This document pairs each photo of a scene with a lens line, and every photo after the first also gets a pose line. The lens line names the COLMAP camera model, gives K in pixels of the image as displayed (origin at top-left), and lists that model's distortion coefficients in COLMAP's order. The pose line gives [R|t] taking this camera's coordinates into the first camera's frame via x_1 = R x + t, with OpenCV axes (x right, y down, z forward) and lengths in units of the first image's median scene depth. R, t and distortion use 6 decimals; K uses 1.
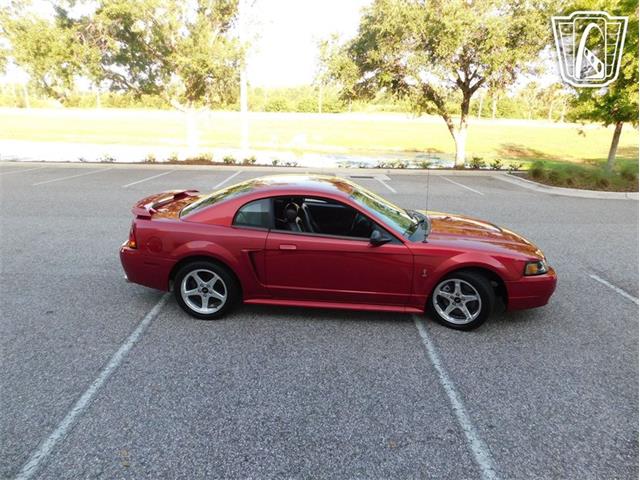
lens RADIAL K [[416.5, 0, 322.8], [0, 416.5, 234.4], [0, 0, 1]] dist [-0.071376, 0.054436]
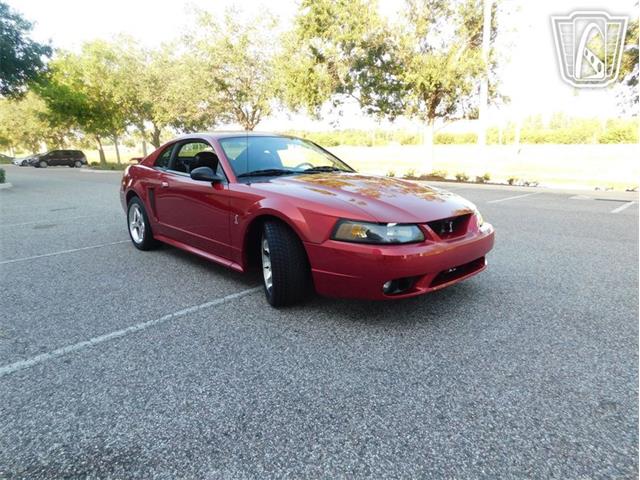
lens RADIAL K [[416.5, 0, 319.0], [0, 416.5, 232.0], [0, 0, 1]] dist [-0.071376, 0.054436]
pose [[0.729752, 0.102198, -0.676031, 0.882125], [-0.163355, 0.986191, -0.027250, 0.107314], [0.663911, 0.130319, 0.736369, 0.477919]]
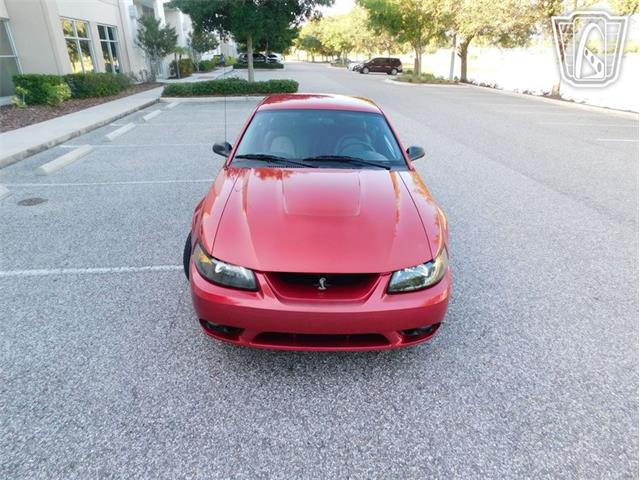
lens RADIAL K [[416.5, 0, 322.0], [0, 416.5, 232.8], [0, 0, 1]] dist [-0.071376, 0.054436]
pose [[0.078911, 0.374946, -0.923682, 1.050451], [-0.285802, 0.896184, 0.339368, -0.201359], [0.955034, 0.237211, 0.177879, 1.026070]]
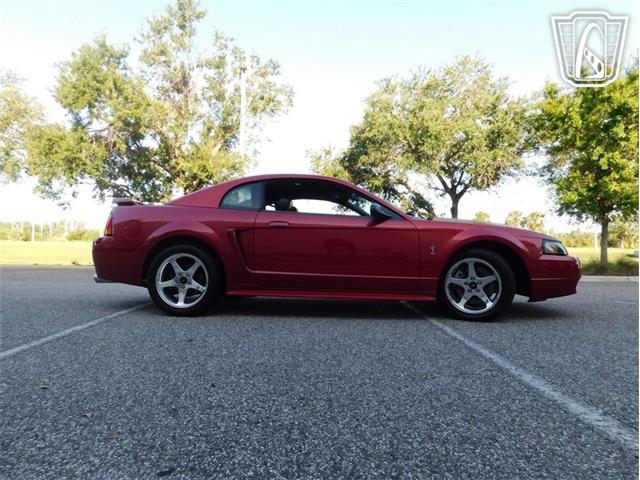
lens RADIAL K [[416.5, 0, 322.5], [0, 416.5, 238.8], [0, 0, 1]] dist [-0.071376, 0.054436]
pose [[0.999875, -0.008775, 0.013115, -0.001840], [0.012345, 0.952654, -0.303807, 0.318869], [-0.009828, 0.303931, 0.952643, 0.141209]]
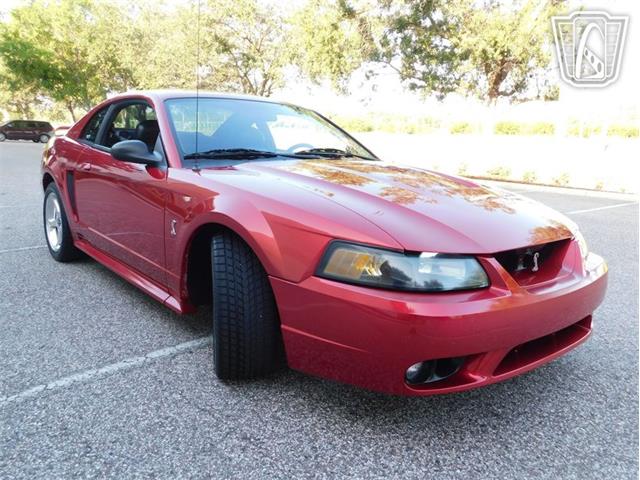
lens RADIAL K [[513.9, 0, 318.9], [0, 513.9, 234.2], [0, 0, 1]] dist [-0.004654, 0.015195]
pose [[0.691914, 0.133997, -0.709436, 0.770991], [-0.213847, 0.976570, -0.024113, 0.073891], [0.689582, 0.168395, 0.704357, 0.650057]]
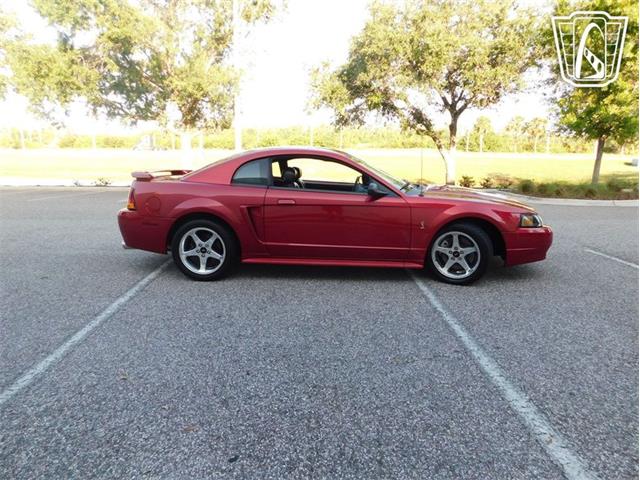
lens RADIAL K [[416.5, 0, 322.7], [0, 416.5, 231.8], [0, 0, 1]] dist [-0.071376, 0.054436]
pose [[0.999706, -0.017237, 0.017065, -0.013659], [0.018777, 0.995339, -0.094593, 0.189706], [-0.015355, 0.094885, 0.995370, -0.000542]]
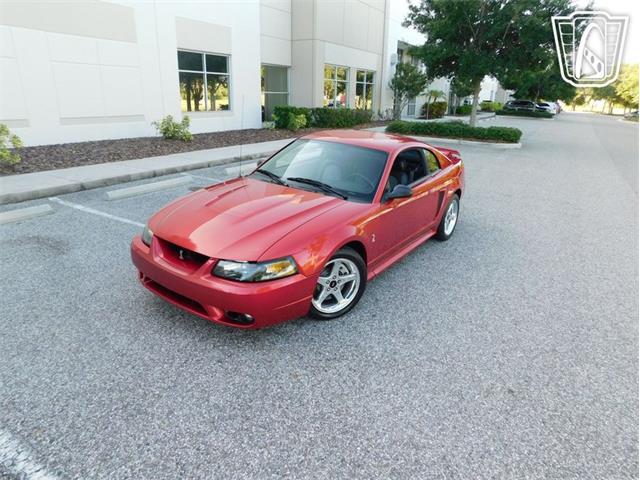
lens RADIAL K [[416.5, 0, 322.2], [0, 416.5, 234.5], [0, 0, 1]] dist [-0.071376, 0.054436]
pose [[-0.522583, 0.236459, -0.819142, 1.038825], [-0.287601, 0.855568, 0.430453, -0.379456], [0.802616, 0.460534, -0.379100, 1.608196]]
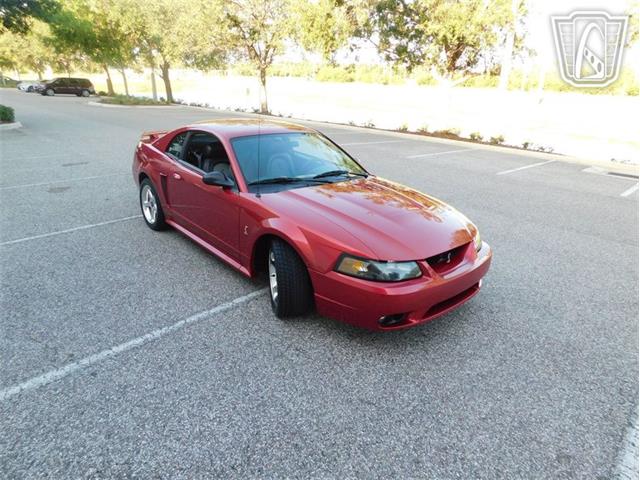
lens RADIAL K [[416.5, 0, 319.0], [0, 416.5, 232.0], [0, 0, 1]] dist [-0.071376, 0.054436]
pose [[0.708519, 0.242199, -0.662828, 0.883616], [-0.217244, 0.968504, 0.121674, -0.040038], [0.671421, 0.057787, 0.738819, 0.438884]]
